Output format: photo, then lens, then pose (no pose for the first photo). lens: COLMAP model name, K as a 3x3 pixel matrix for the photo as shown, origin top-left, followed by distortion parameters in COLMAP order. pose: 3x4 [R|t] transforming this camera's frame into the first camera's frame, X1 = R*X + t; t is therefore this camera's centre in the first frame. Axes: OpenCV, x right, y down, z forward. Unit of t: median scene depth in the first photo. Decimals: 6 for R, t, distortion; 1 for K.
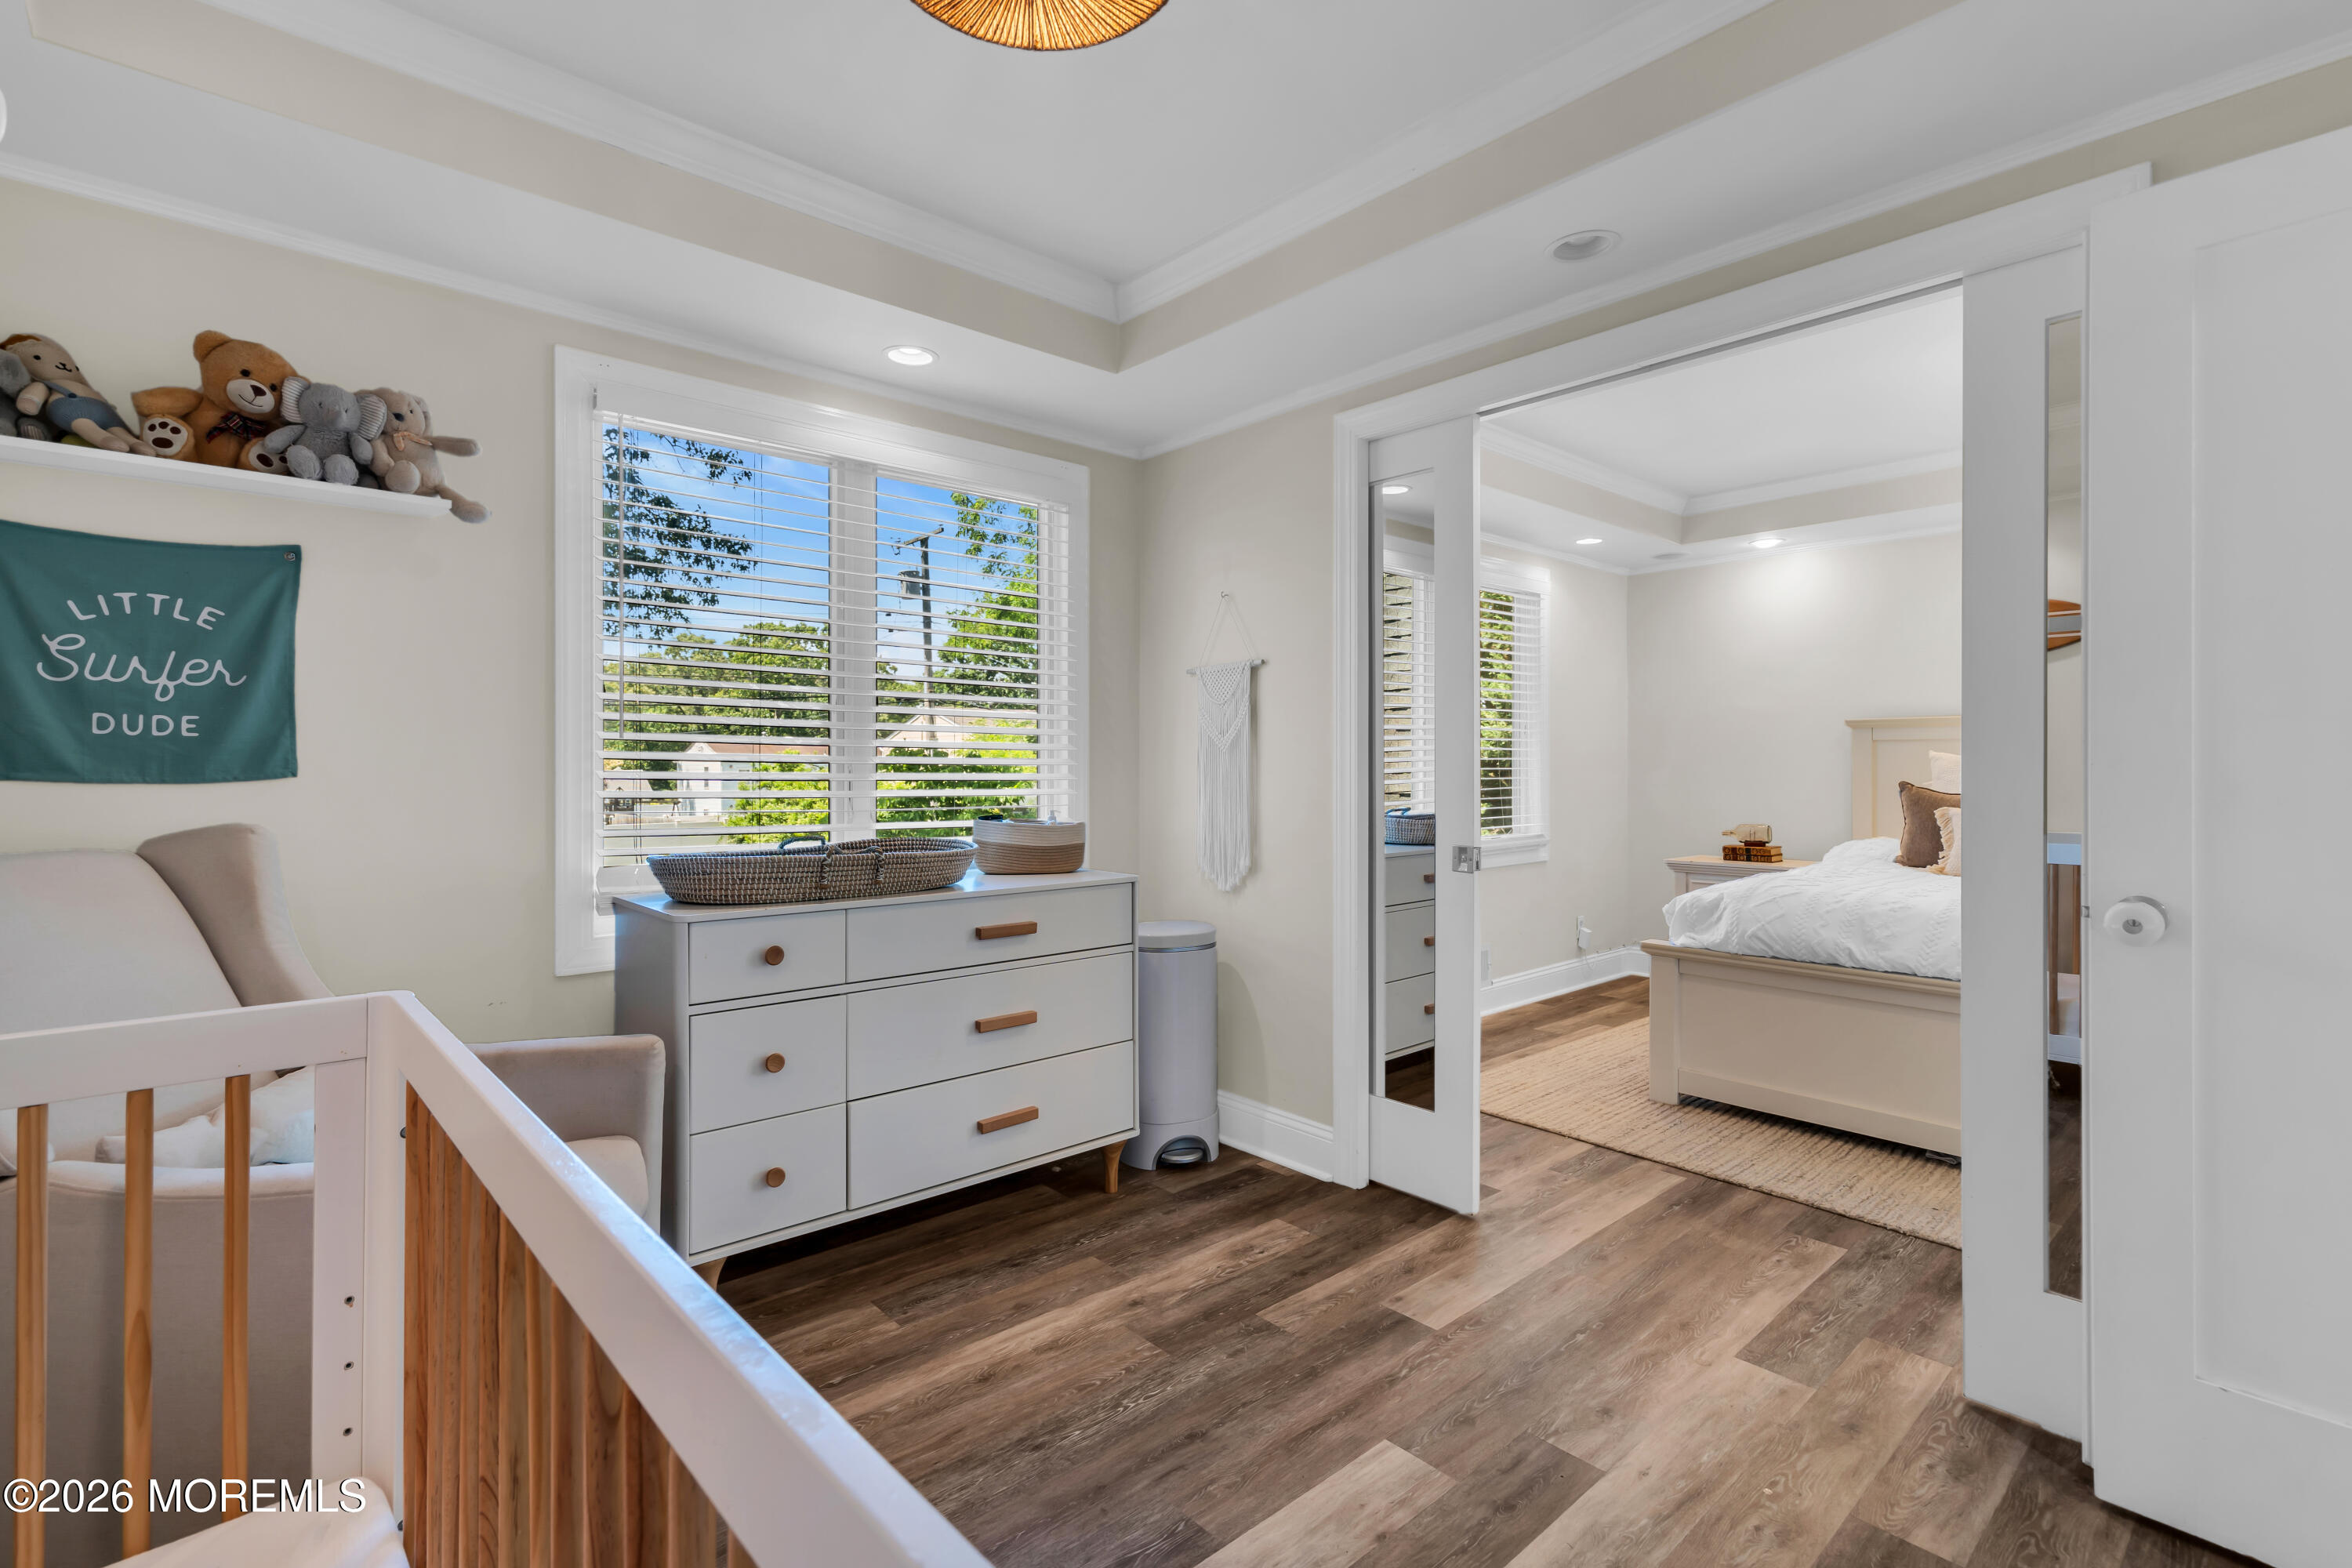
lens RADIAL K [[1068.4, 0, 1165.2], [0, 1068.4, 774.8], [0, 0, 1]] dist [0.000106, -0.000106]
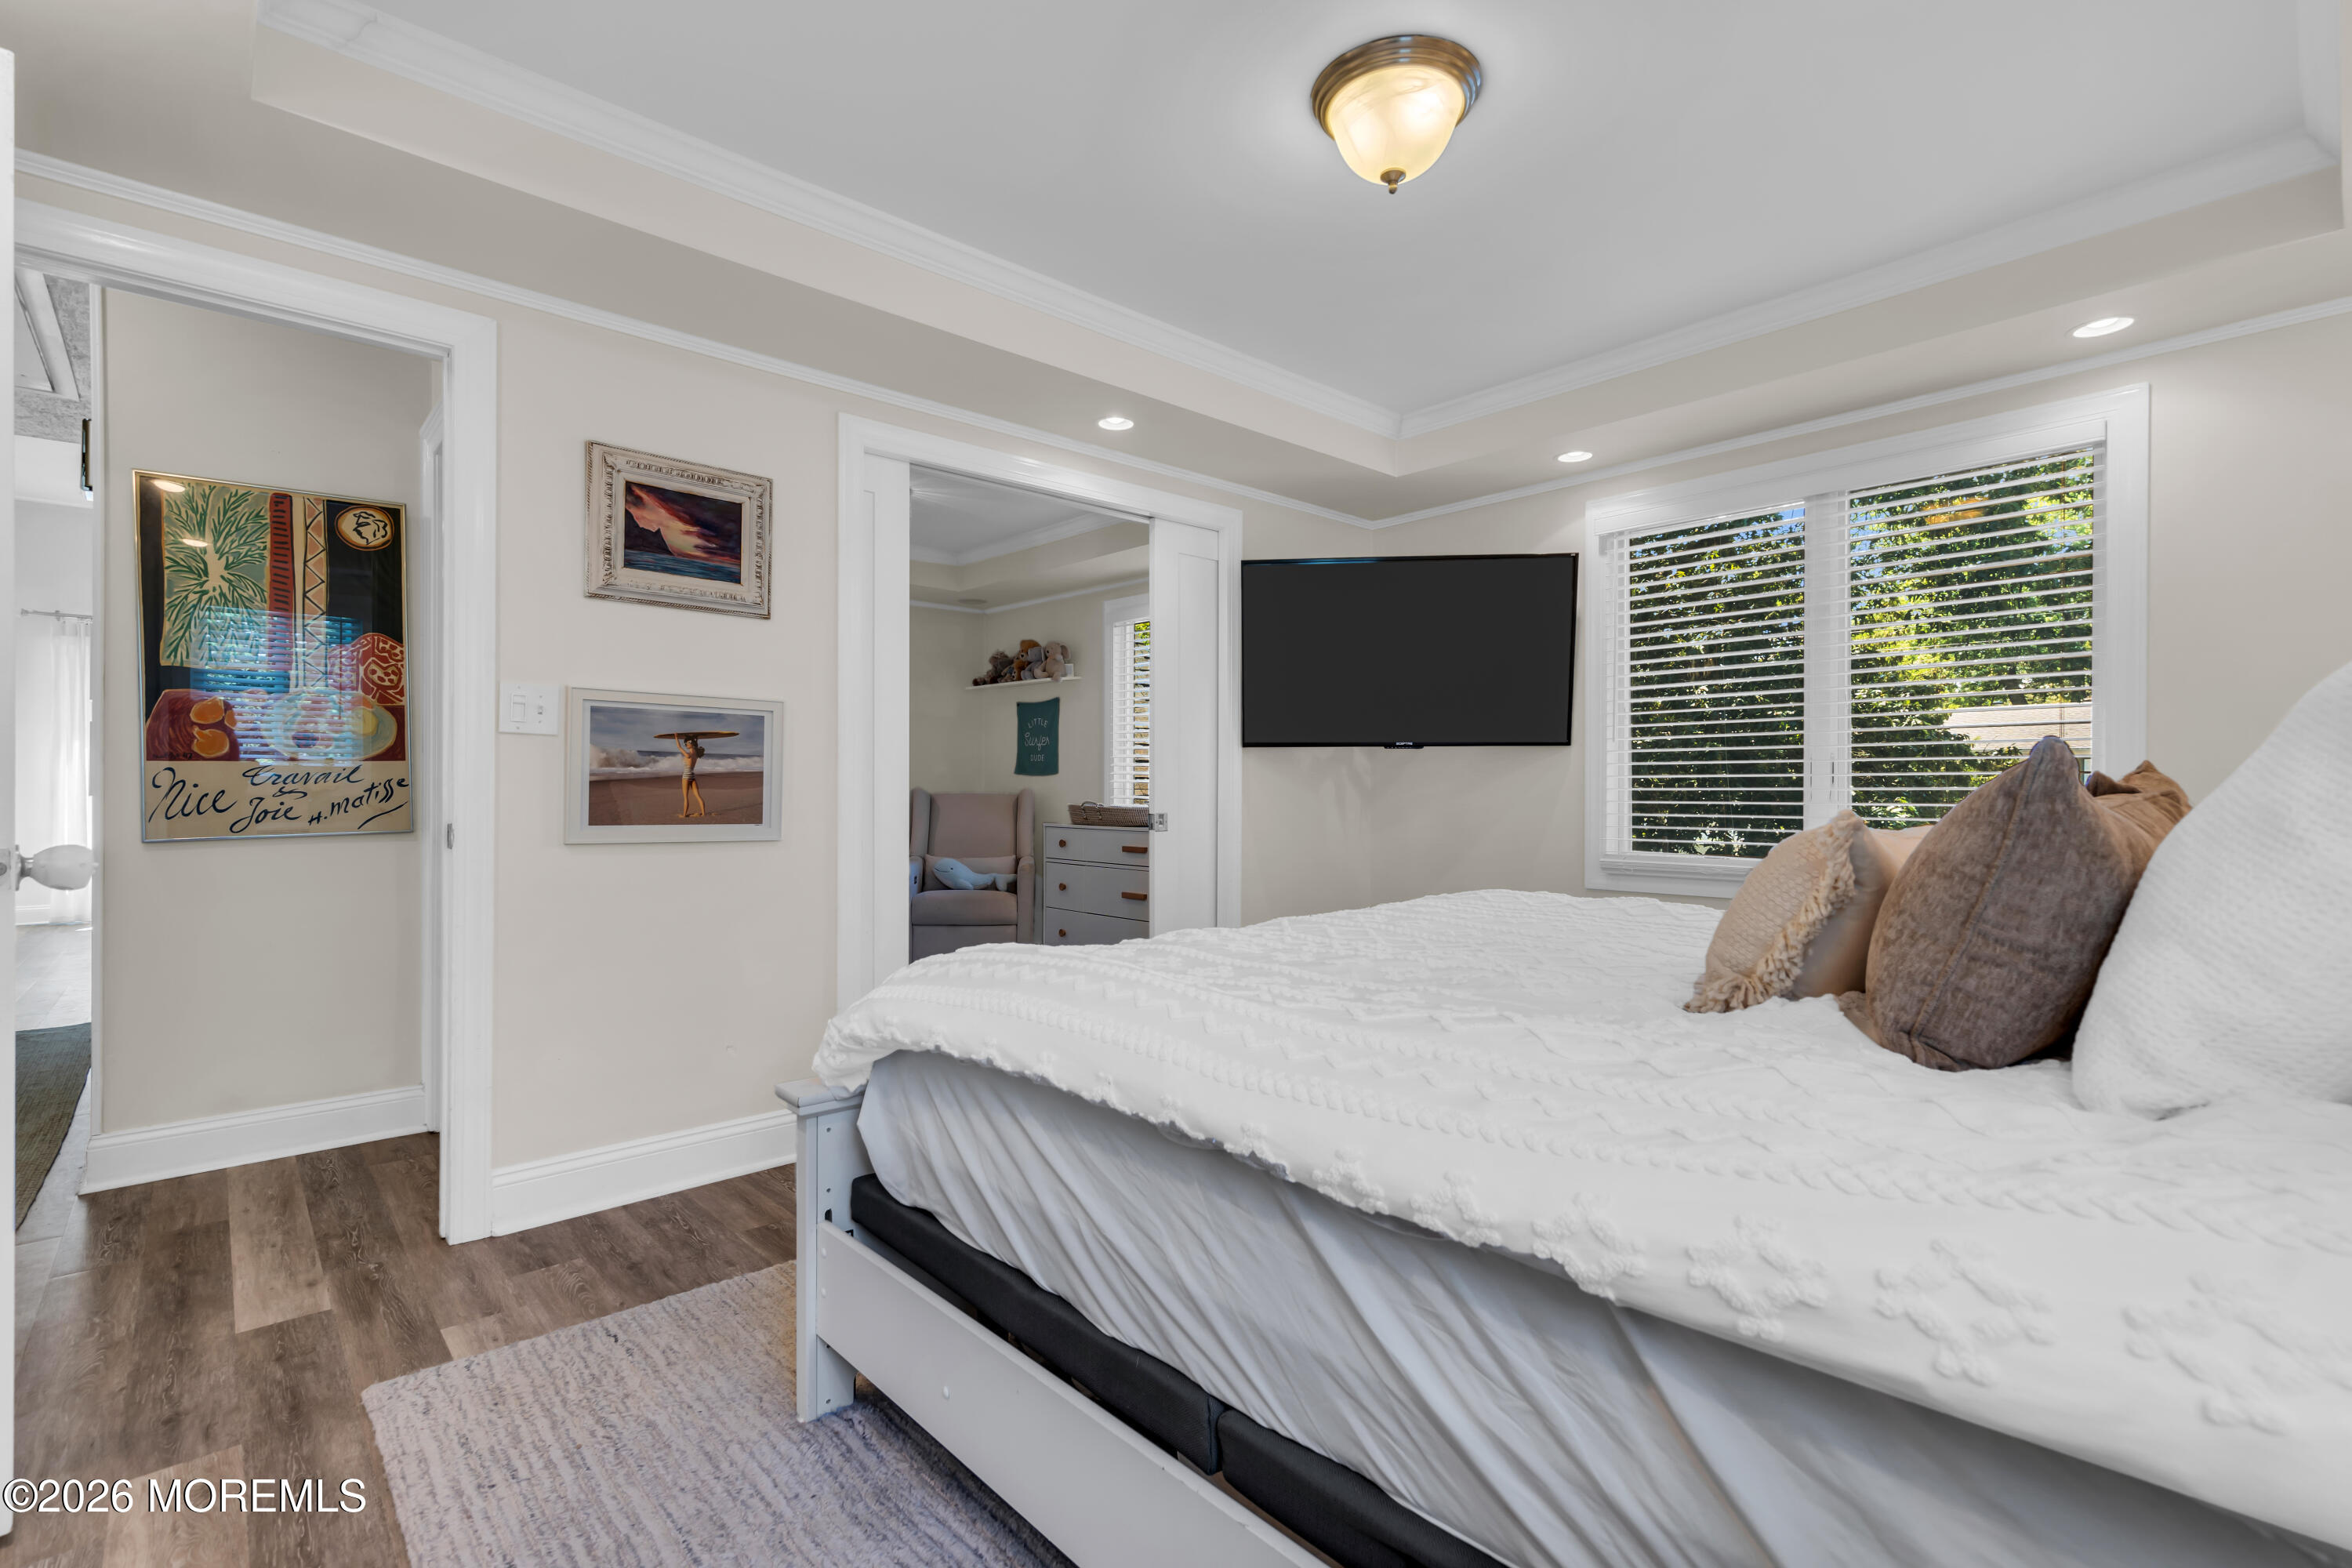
lens RADIAL K [[1099.8, 0, 1172.0], [0, 1099.8, 776.9], [0, 0, 1]] dist [0.000941, 0.001100]
pose [[0.008071, -0.010234, -0.999915, 1.996822], [-0.009995, 0.999897, -0.010314, 0.035678], [0.999917, 0.010078, 0.007968, 1.124947]]
